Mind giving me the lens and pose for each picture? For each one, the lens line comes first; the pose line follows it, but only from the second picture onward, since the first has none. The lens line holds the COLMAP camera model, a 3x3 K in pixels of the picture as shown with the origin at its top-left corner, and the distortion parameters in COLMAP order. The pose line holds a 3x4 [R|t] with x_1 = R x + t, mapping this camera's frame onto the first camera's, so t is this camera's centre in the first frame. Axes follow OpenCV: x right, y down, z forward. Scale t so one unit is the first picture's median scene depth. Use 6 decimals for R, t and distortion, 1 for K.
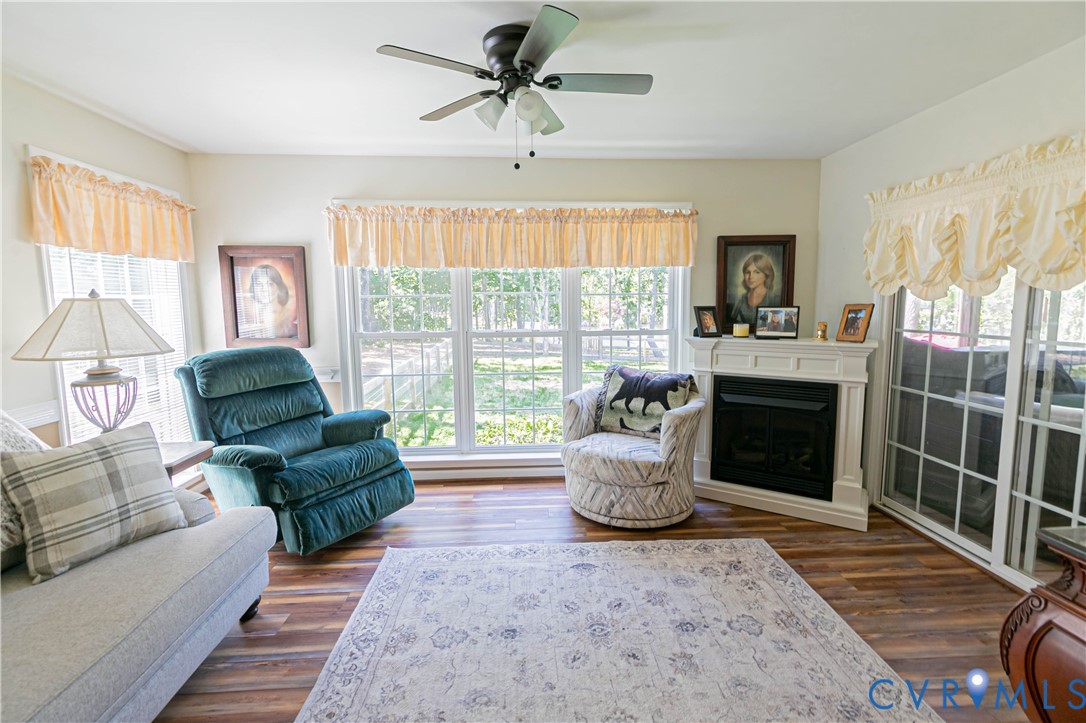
lens RADIAL K [[509.4, 0, 552.2], [0, 509.4, 359.8], [0, 0, 1]] dist [0.008961, -0.000152]
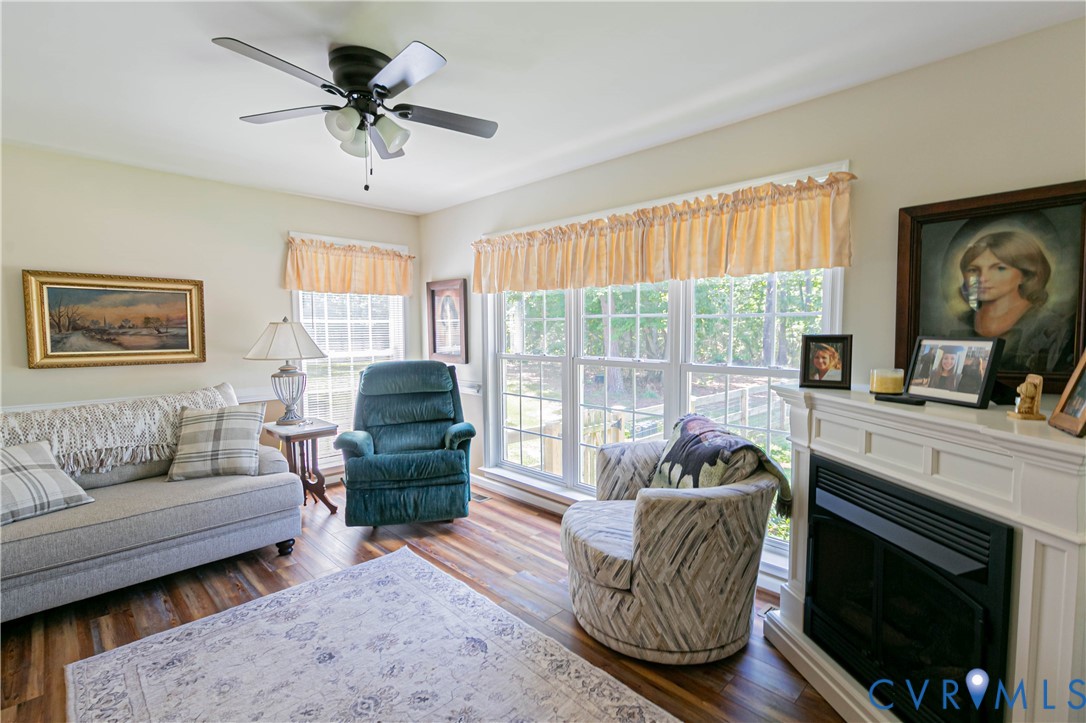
lens RADIAL K [[509.4, 0, 538.0], [0, 509.4, 368.0], [0, 0, 1]] dist [0.008961, -0.000152]
pose [[0.644675, 0.067583, -0.761463, 0.597338], [-0.091134, 0.995775, 0.011222, -0.049049], [0.759005, 0.062161, 0.648111, 0.417947]]
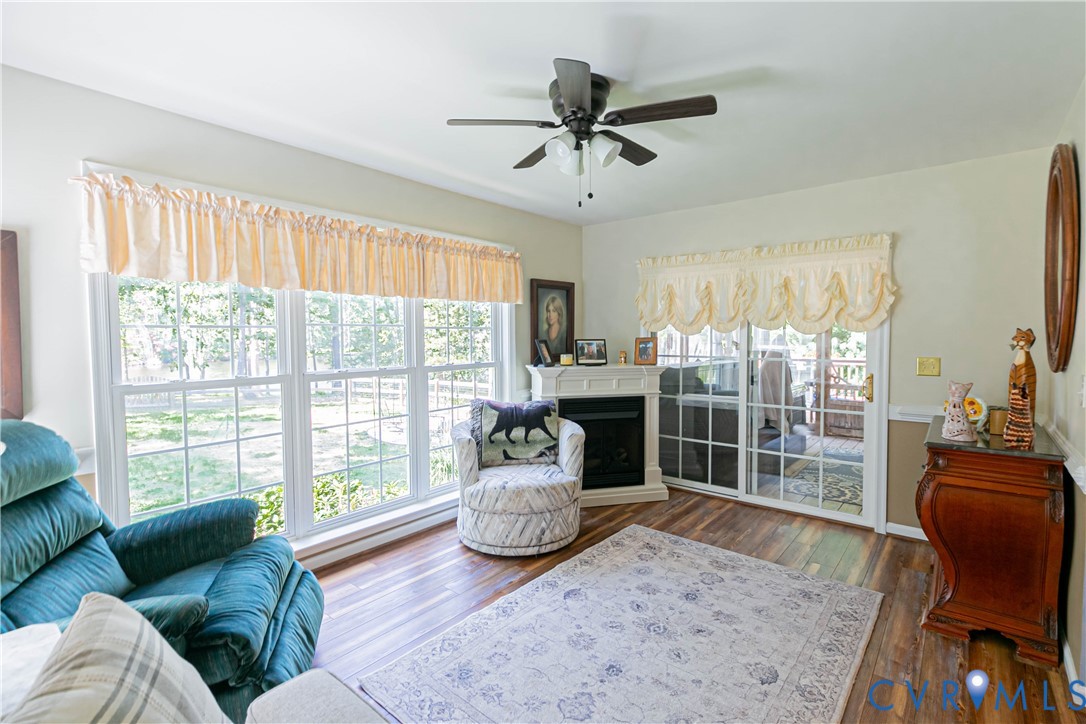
lens RADIAL K [[509.4, 0, 565.0], [0, 509.4, 356.7], [0, 0, 1]] dist [0.008961, -0.000152]
pose [[0.662100, -0.028983, 0.748855, -0.571180], [0.083780, 0.995851, -0.035532, -0.025186], [-0.744718, 0.086265, 0.661781, 0.241682]]
